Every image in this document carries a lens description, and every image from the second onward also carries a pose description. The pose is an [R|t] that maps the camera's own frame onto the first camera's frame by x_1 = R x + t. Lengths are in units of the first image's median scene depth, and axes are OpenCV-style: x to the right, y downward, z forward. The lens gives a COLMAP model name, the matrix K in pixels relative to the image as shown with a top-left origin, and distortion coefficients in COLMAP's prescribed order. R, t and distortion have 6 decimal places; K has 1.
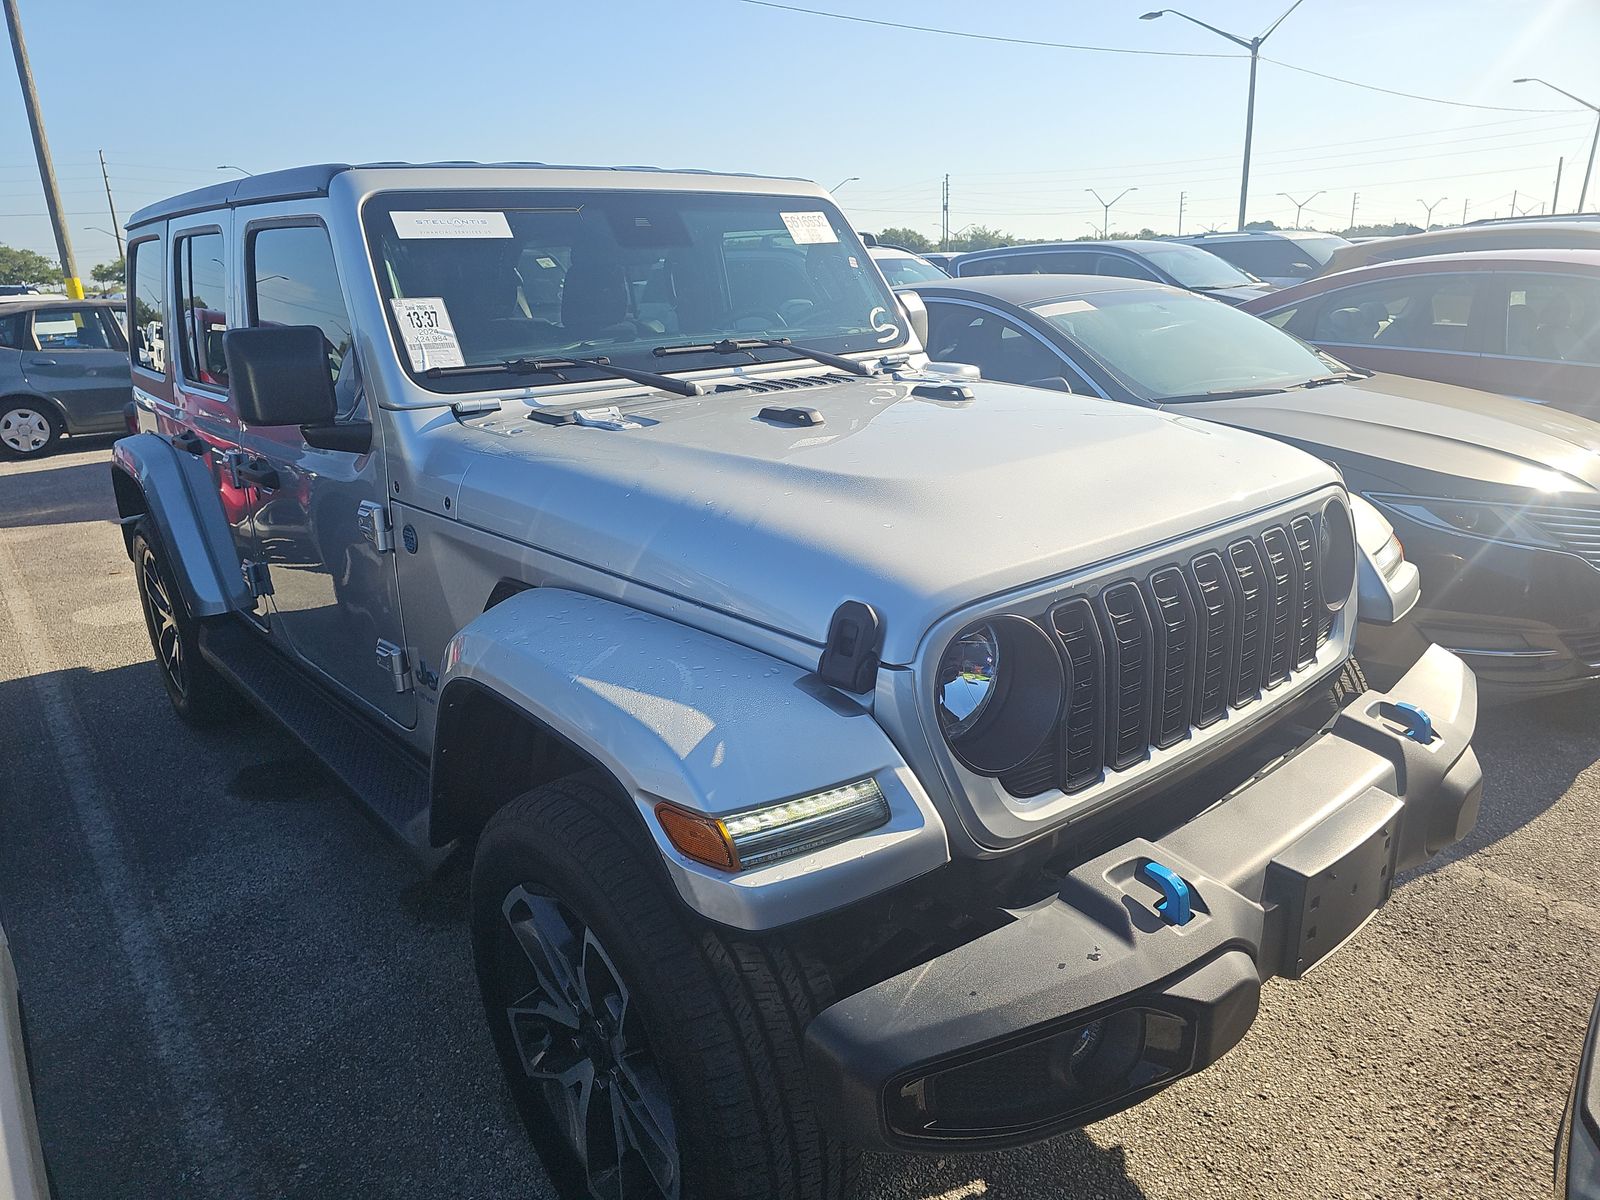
lens RADIAL K [[1107.0, 0, 802.0], [0, 1107.0, 604.9], [0, 0, 1]] dist [0.031551, -0.038429]
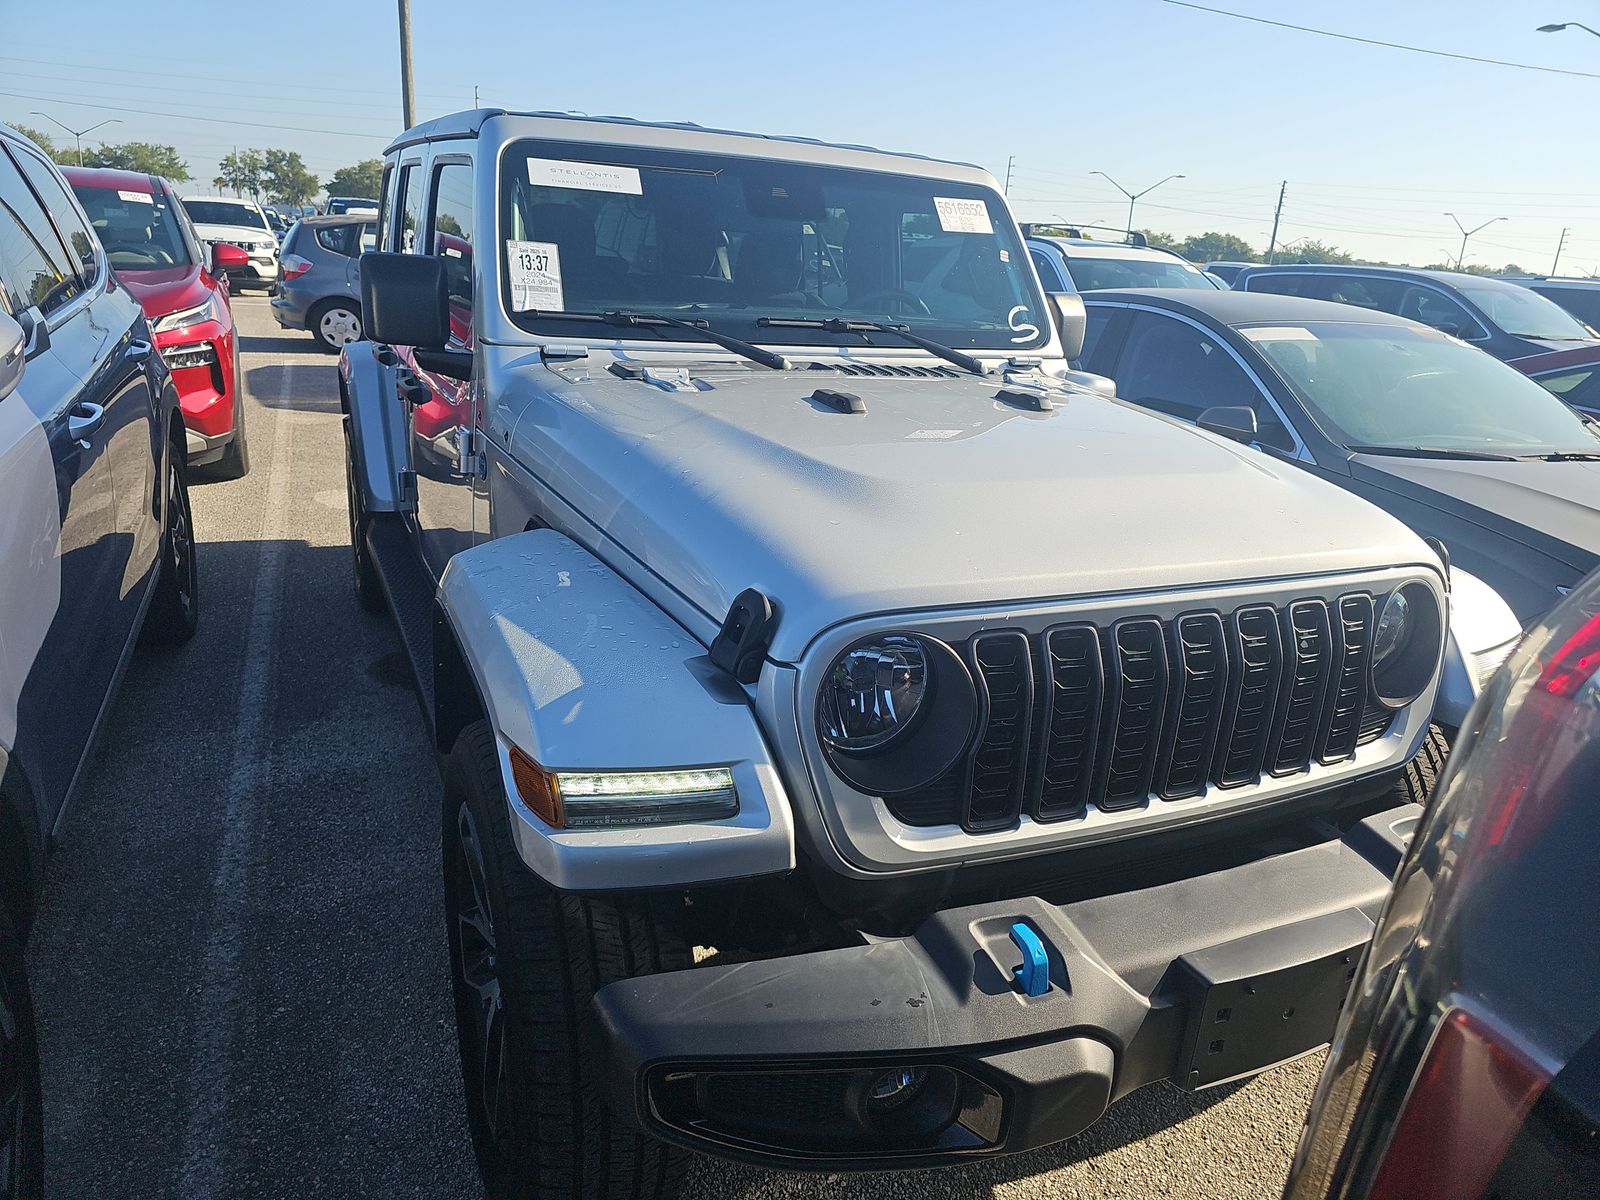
lens RADIAL K [[1107.0, 0, 786.7], [0, 1107.0, 604.3], [0, 0, 1]] dist [0.031551, -0.038429]
pose [[0.957251, 0.181673, -0.225092, 0.183529], [-0.177818, 0.983350, 0.037458, -0.020152], [0.228149, 0.004169, 0.973617, 0.029951]]
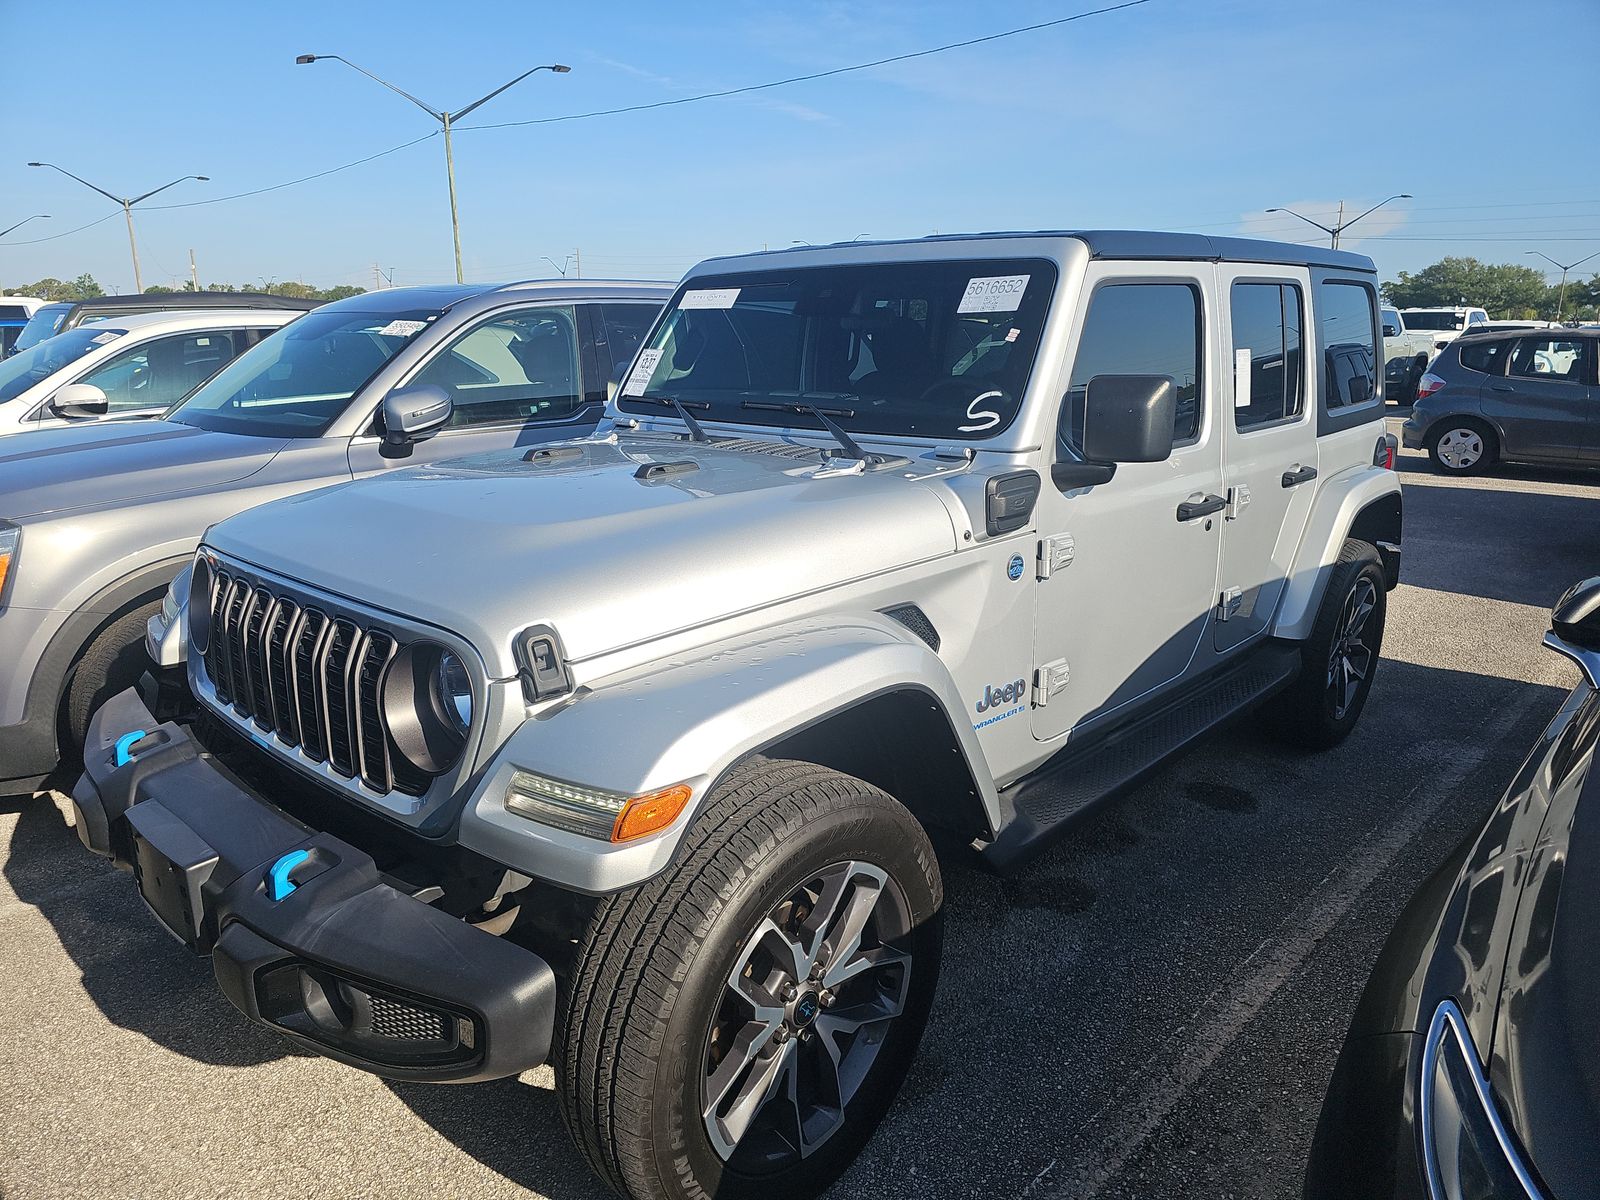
lens RADIAL K [[1107.0, 0, 796.9], [0, 1107.0, 598.4], [0, 0, 1]] dist [0.031551, -0.038429]
pose [[0.120405, 0.273371, -0.954343, 1.190732], [-0.288717, 0.929425, 0.229807, -0.363323], [0.949813, 0.247865, 0.190834, 0.984714]]
